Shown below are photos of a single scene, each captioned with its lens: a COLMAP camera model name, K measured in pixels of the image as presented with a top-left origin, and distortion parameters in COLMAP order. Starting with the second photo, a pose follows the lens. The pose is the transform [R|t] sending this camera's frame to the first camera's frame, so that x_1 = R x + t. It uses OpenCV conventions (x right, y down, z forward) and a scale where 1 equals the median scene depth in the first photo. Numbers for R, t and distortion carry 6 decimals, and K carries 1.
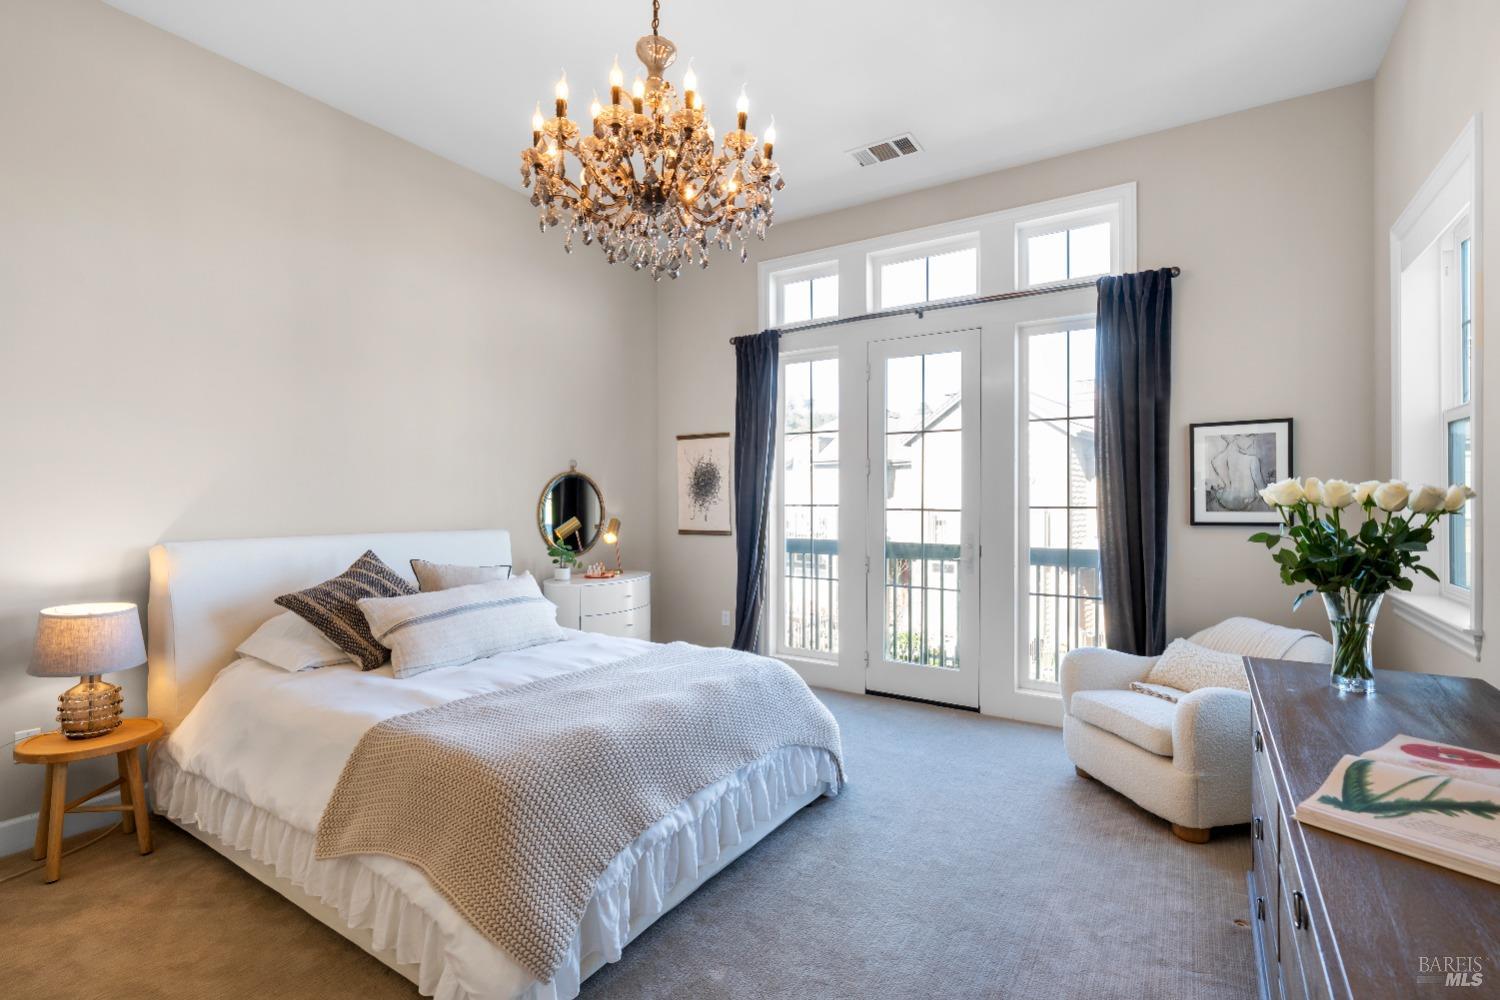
lens RADIAL K [[686.5, 0, 750.0], [0, 686.5, 500.0], [0, 0, 1]] dist [0.000769, 0.000175]
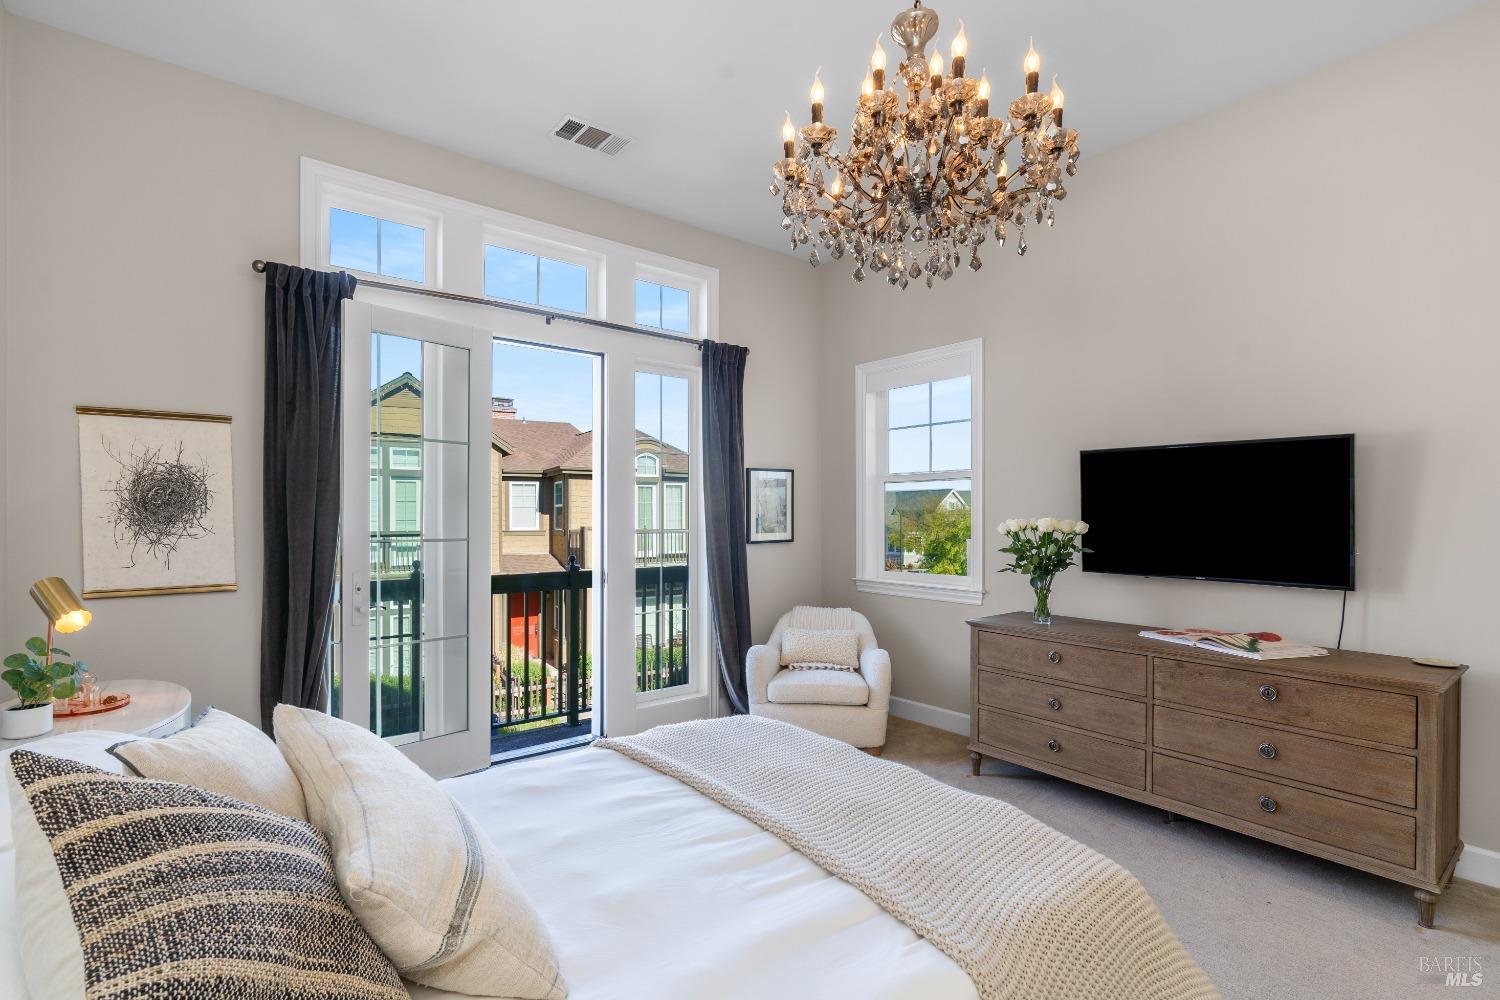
lens RADIAL K [[713.2, 0, 747.7], [0, 713.2, 518.4], [0, 0, 1]] dist [-0.001152, -0.000080]
pose [[0.323074, -0.005620, 0.946357, -0.597852], [-0.000618, 0.999981, 0.006149, -0.019005], [-0.946374, -0.002572, 0.323064, 0.494776]]
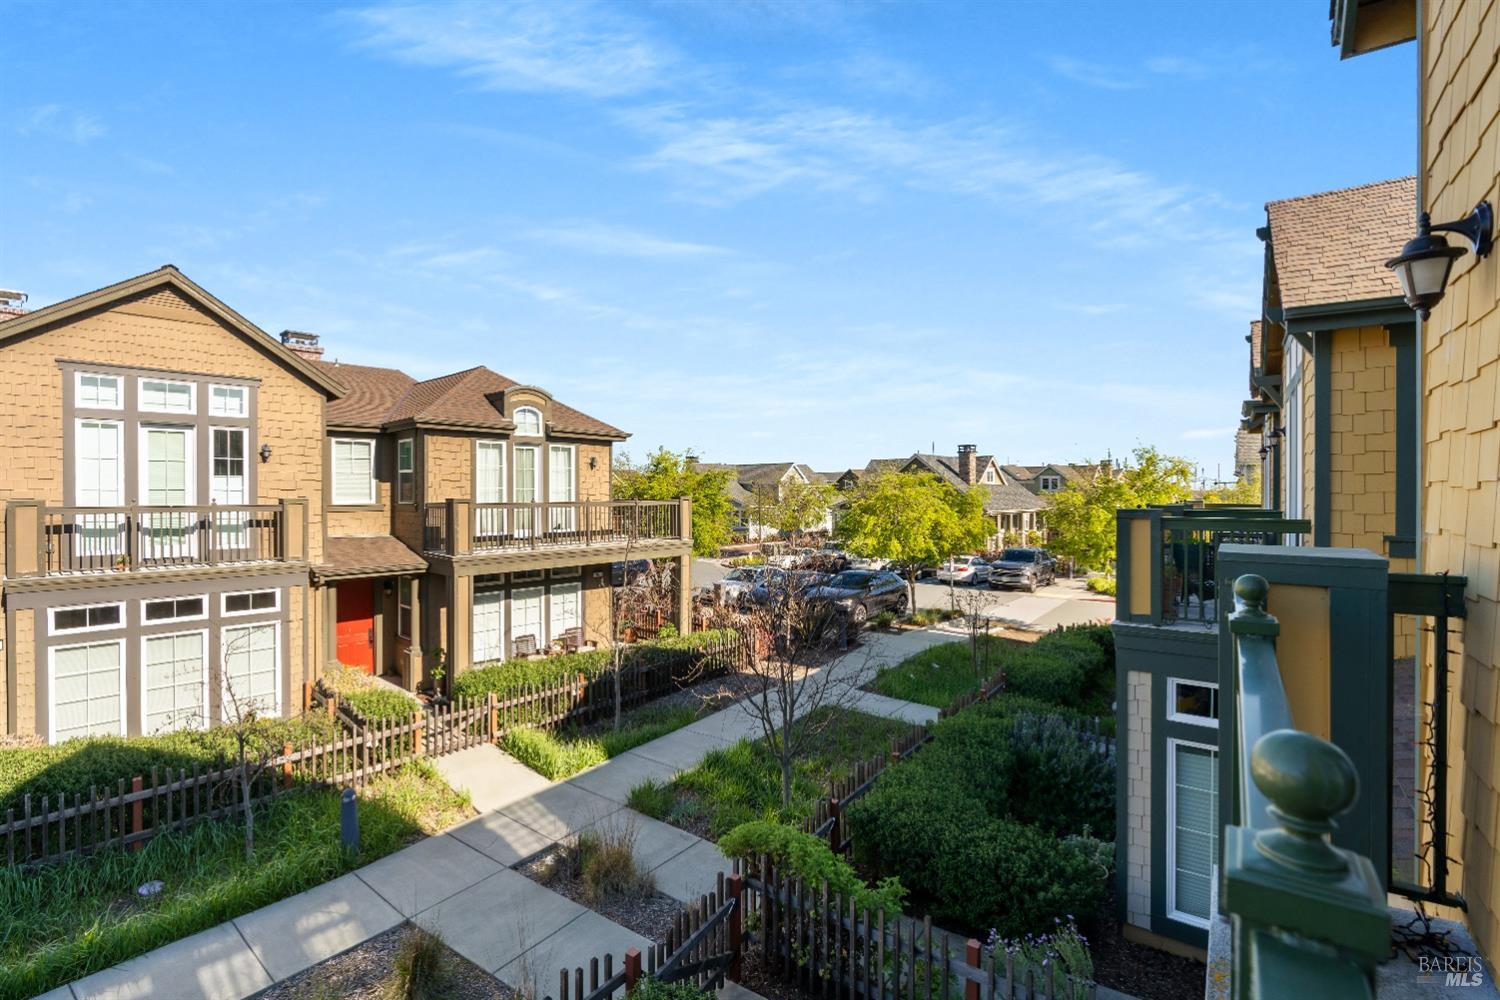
lens RADIAL K [[686.5, 0, 750.0], [0, 686.5, 500.0], [0, 0, 1]] dist [0.000769, 0.000175]
pose [[0.036628, -0.012900, 0.999246, -0.448748], [-0.000189, 0.999917, 0.012915, -0.009690], [-0.999329, -0.000662, 0.036622, 0.678505]]
